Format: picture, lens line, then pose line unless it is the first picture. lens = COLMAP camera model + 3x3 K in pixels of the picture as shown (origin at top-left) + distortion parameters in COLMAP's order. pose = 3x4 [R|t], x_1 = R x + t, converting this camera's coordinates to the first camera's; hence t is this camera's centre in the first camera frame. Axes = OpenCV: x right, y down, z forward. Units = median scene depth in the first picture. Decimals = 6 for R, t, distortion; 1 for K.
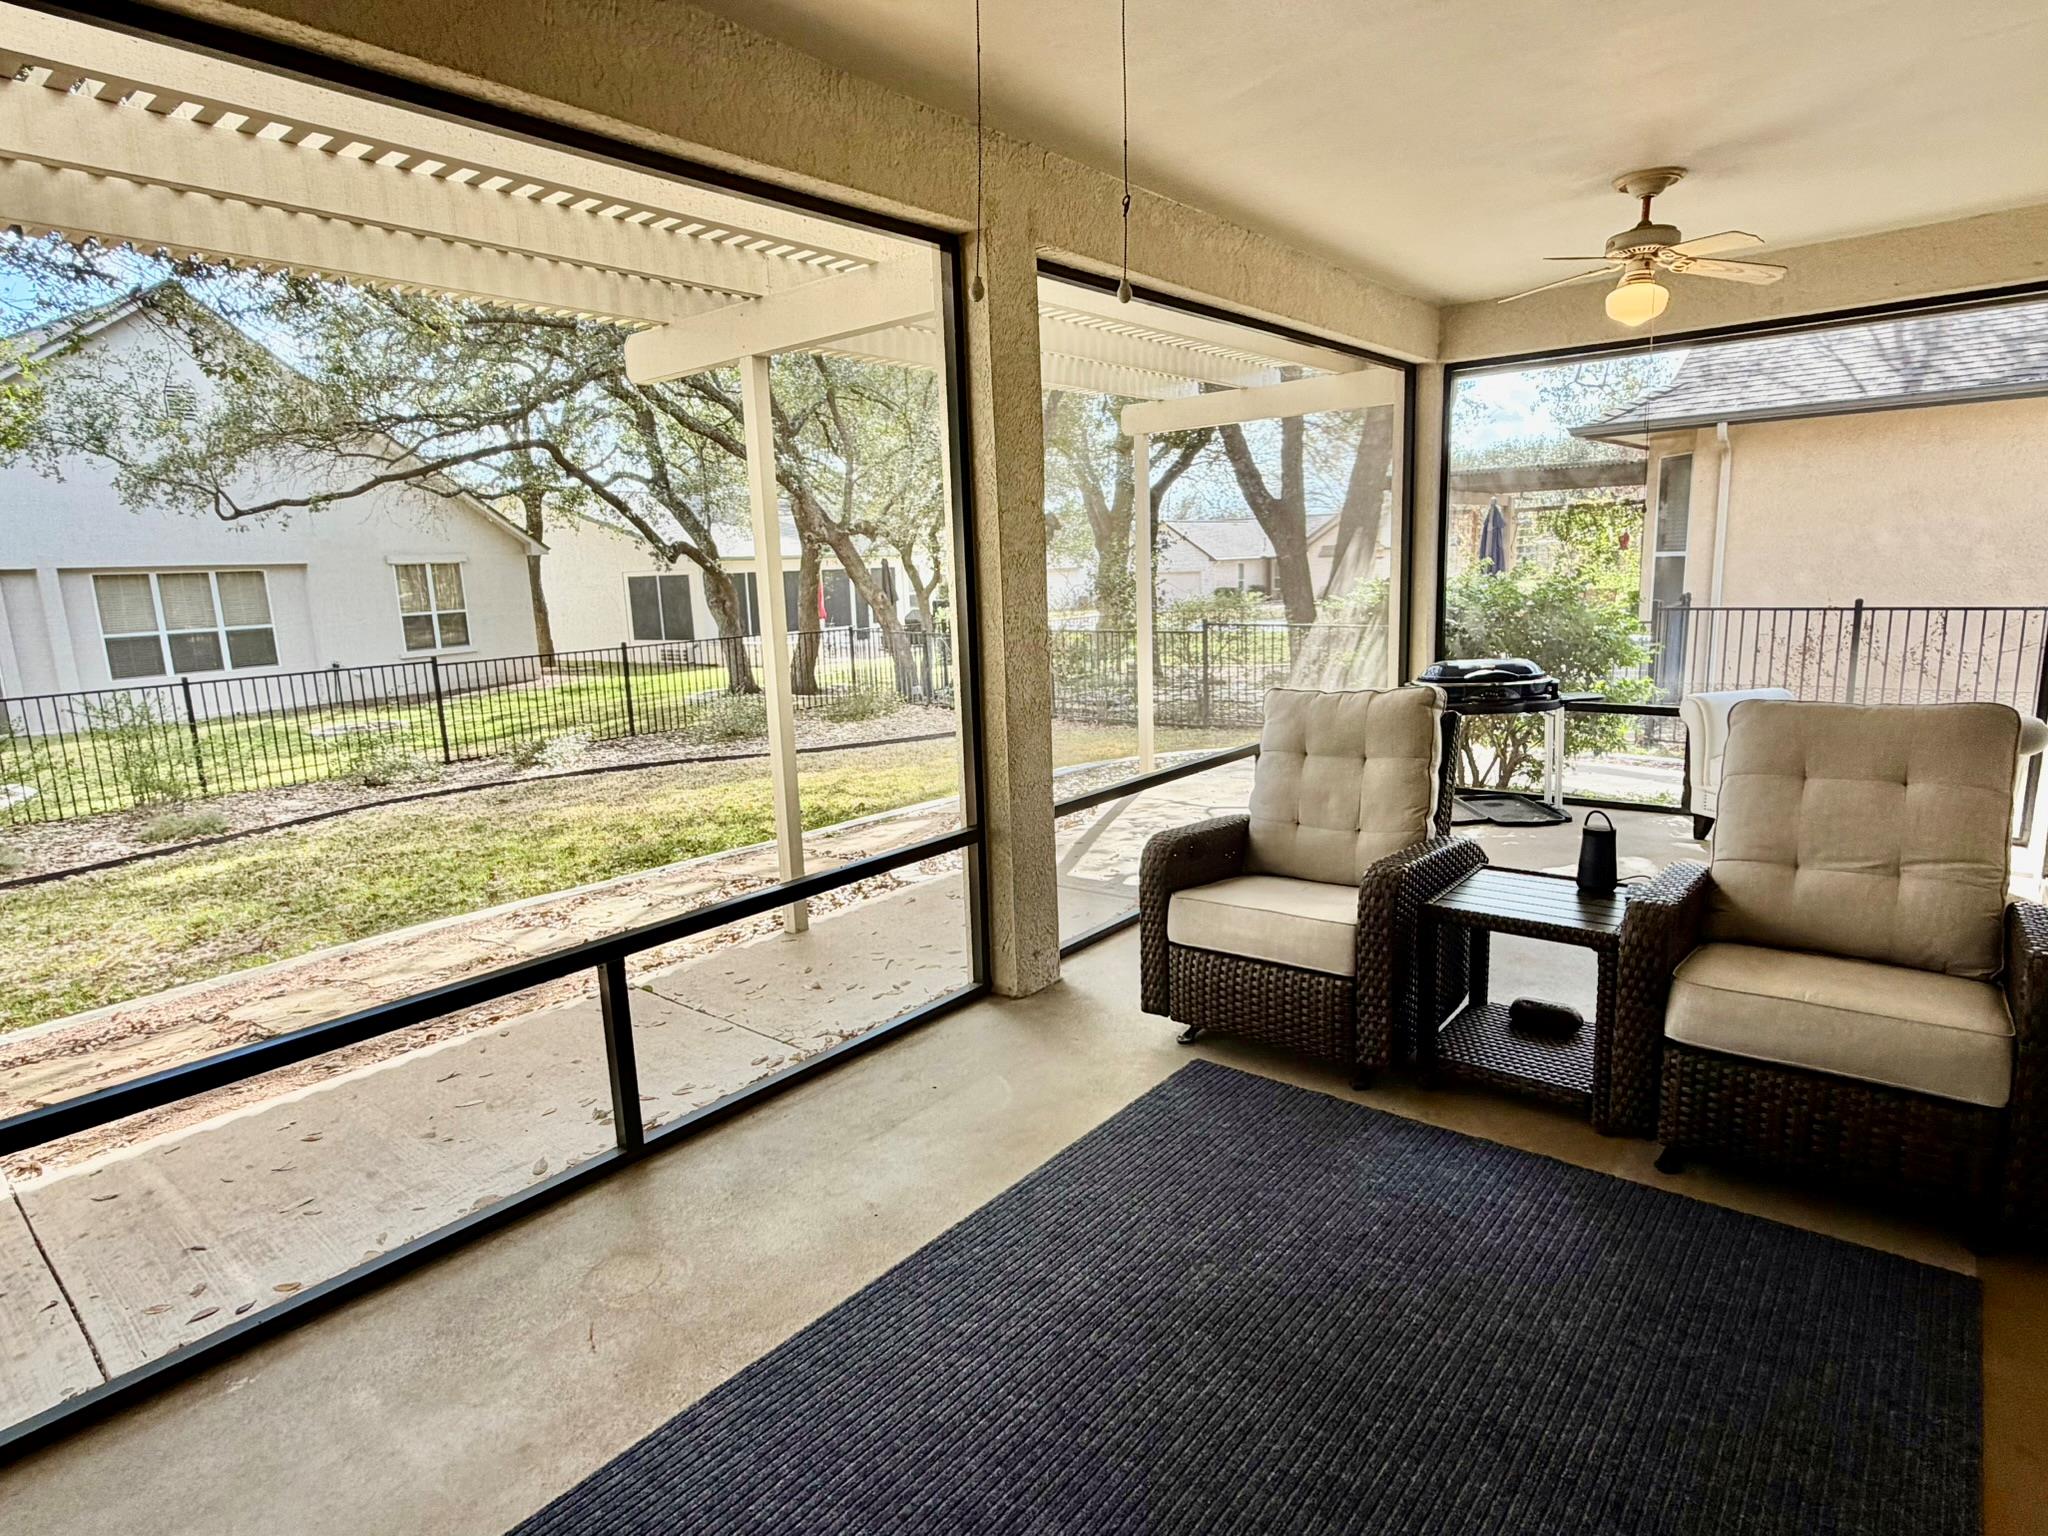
lens RADIAL K [[1125.5, 0, 1020.6], [0, 1125.5, 768.2], [0, 0, 1]] dist [0.005796, 0.002260]
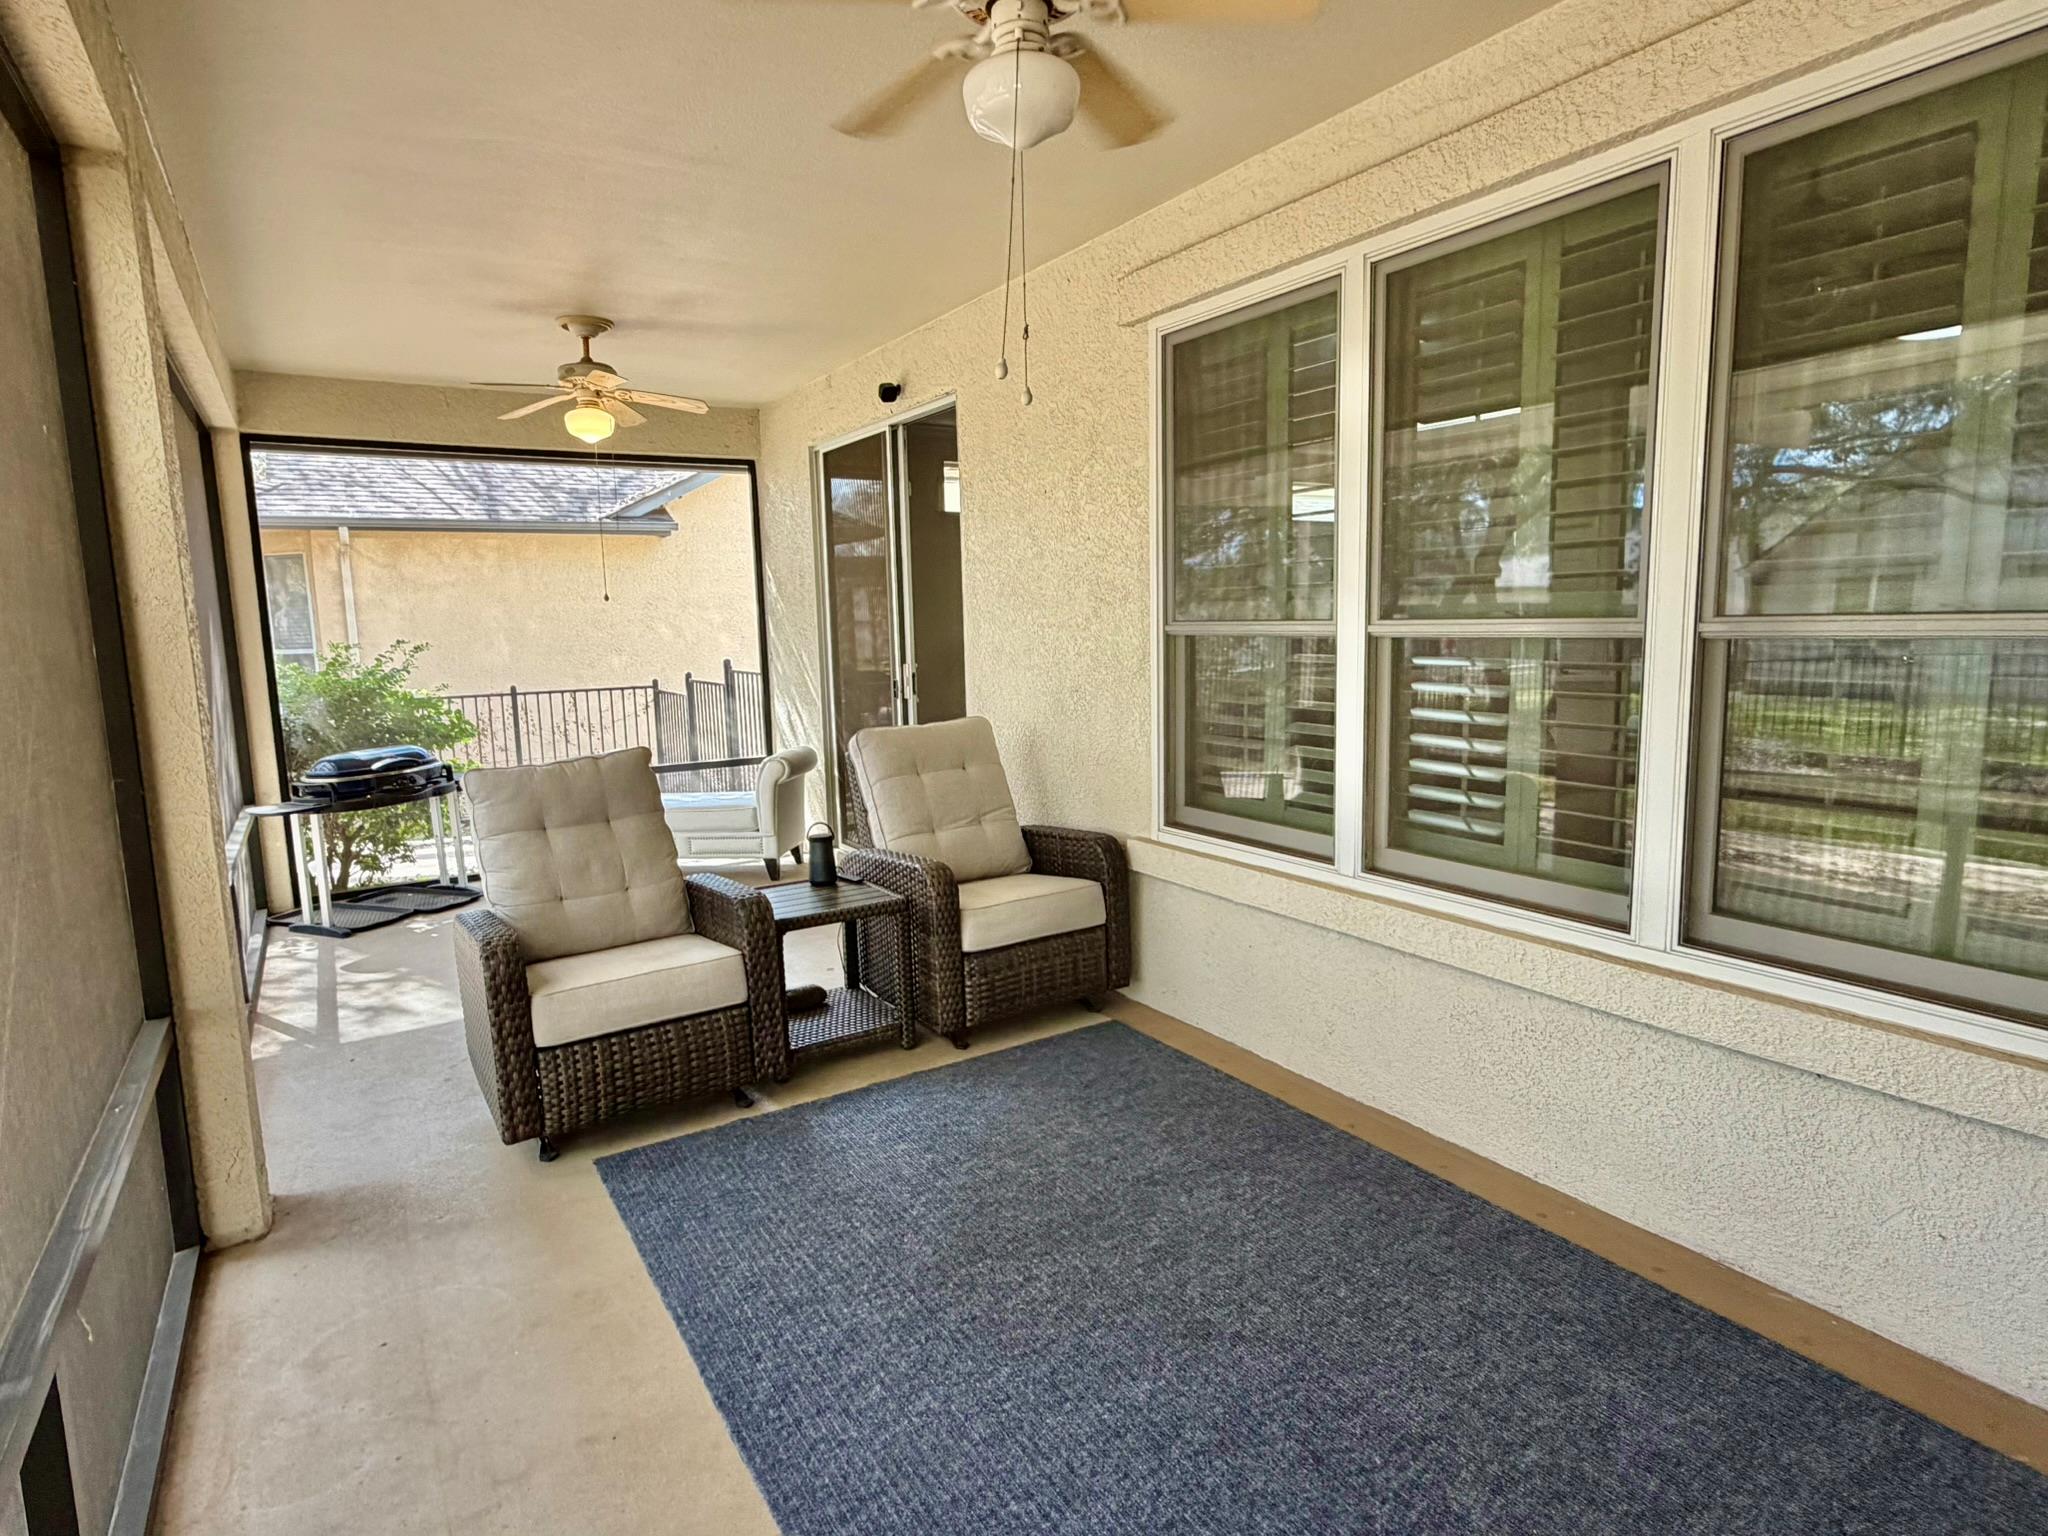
lens RADIAL K [[1125.5, 0, 1019.9], [0, 1125.5, 770.3], [0, 0, 1]] dist [0.005796, 0.002260]
pose [[0.320744, -0.099285, 0.941948, -0.452340], [0.186122, 0.981708, 0.040099, -0.021539], [-0.928699, 0.162456, 0.333356, 0.251758]]
